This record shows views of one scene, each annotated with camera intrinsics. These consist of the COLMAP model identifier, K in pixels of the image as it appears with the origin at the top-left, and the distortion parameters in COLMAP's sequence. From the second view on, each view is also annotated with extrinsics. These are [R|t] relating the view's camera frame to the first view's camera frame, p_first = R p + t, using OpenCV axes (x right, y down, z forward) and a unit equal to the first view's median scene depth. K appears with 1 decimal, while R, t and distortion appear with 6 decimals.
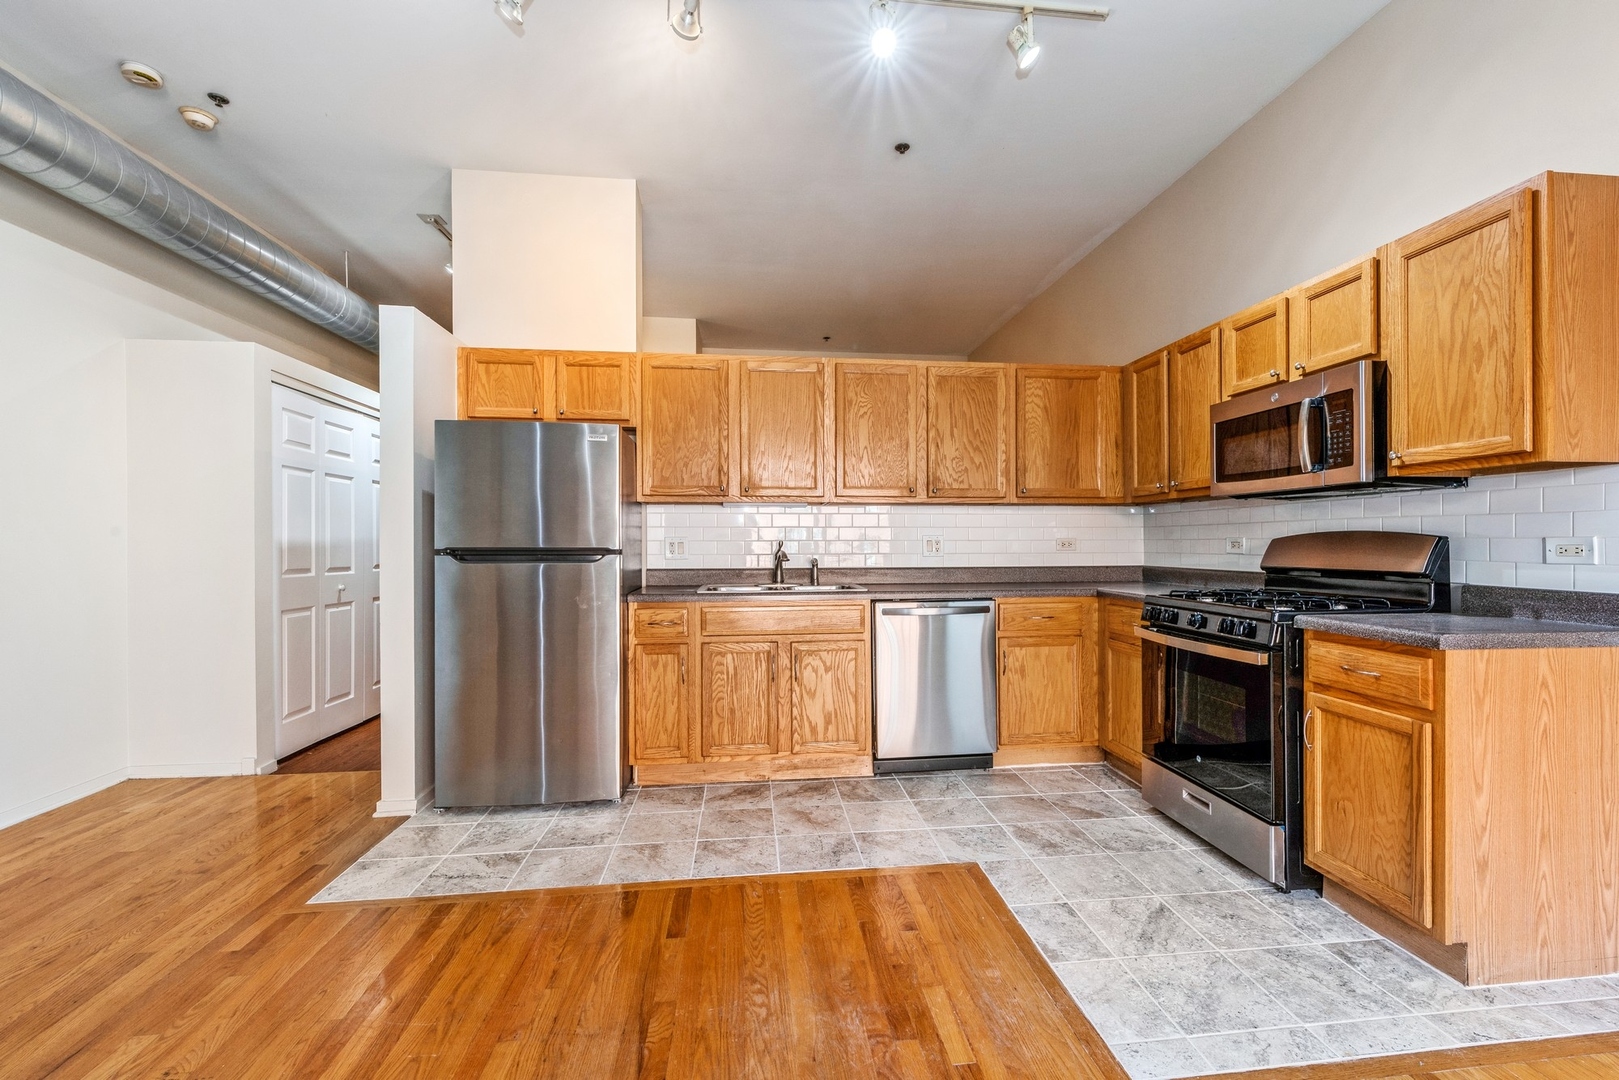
lens RADIAL K [[694.4, 0, 832.4], [0, 694.4, 539.2], [0, 0, 1]] dist [-0.001046, -0.000396]
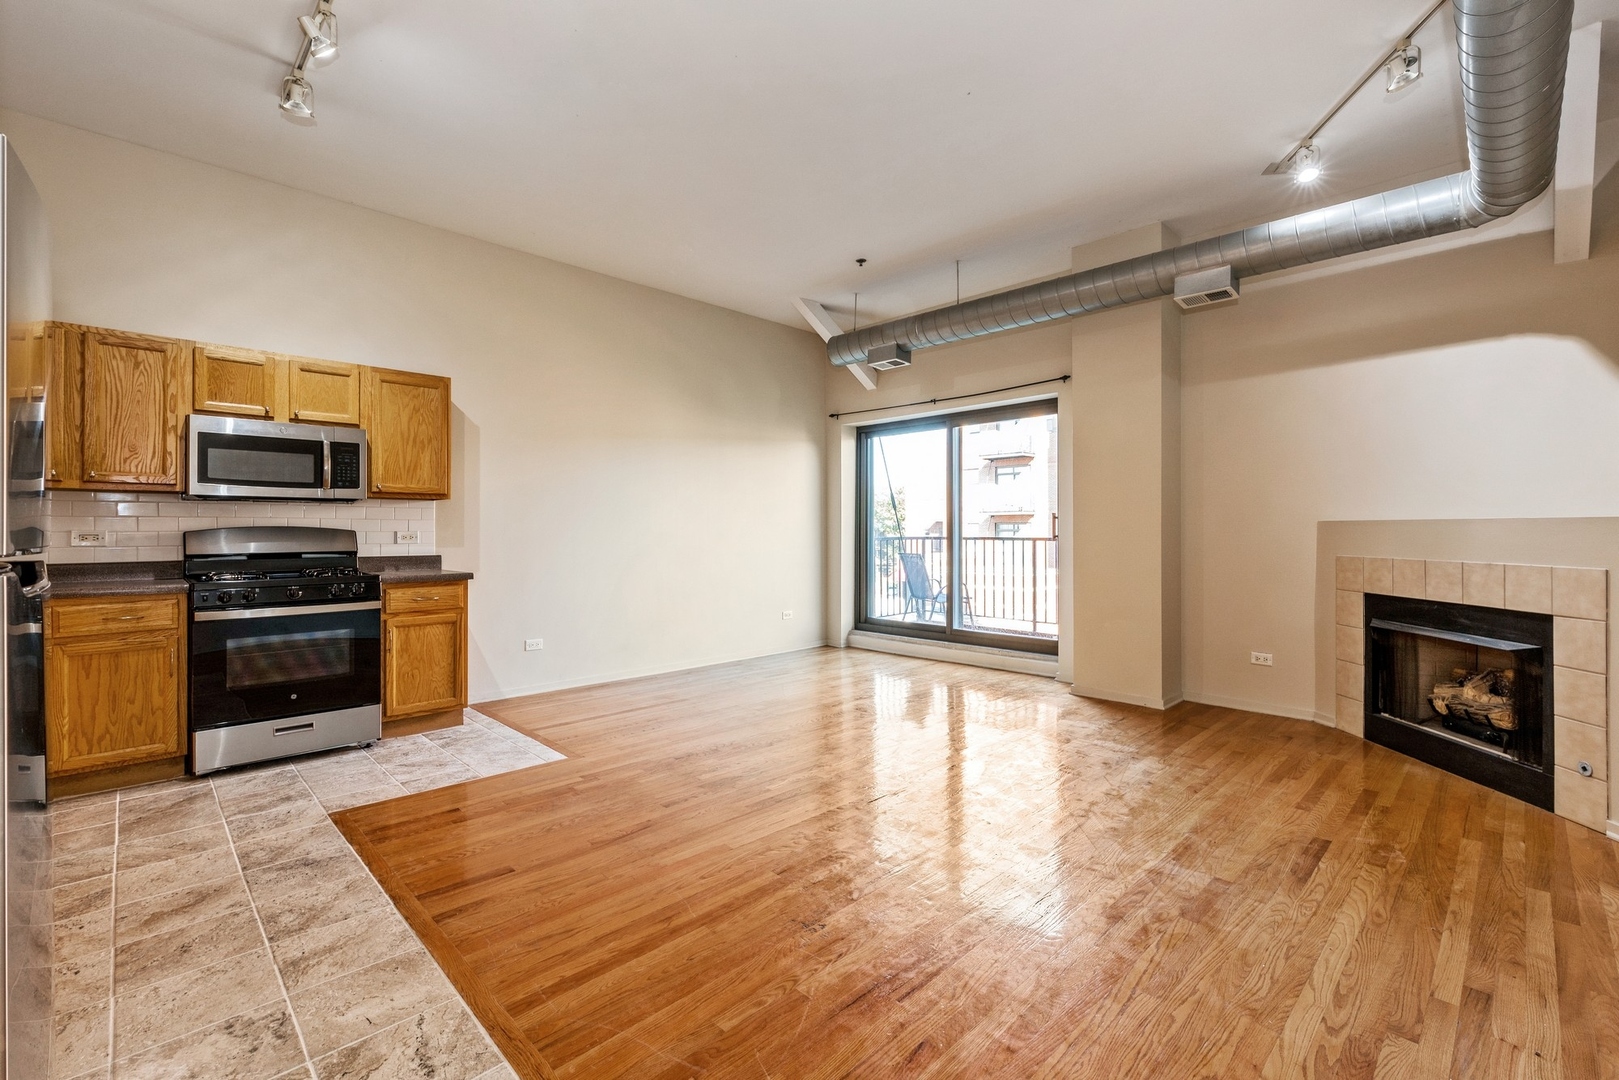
lens RADIAL K [[702.5, 0, 835.9], [0, 702.5, 524.7], [0, 0, 1]] dist [0.001550, 0.000164]
pose [[-0.622069, 0.011928, 0.782872, -1.106462], [0.002491, 0.999909, -0.013255, 0.006364], [-0.782959, -0.006296, -0.622042, 0.964311]]
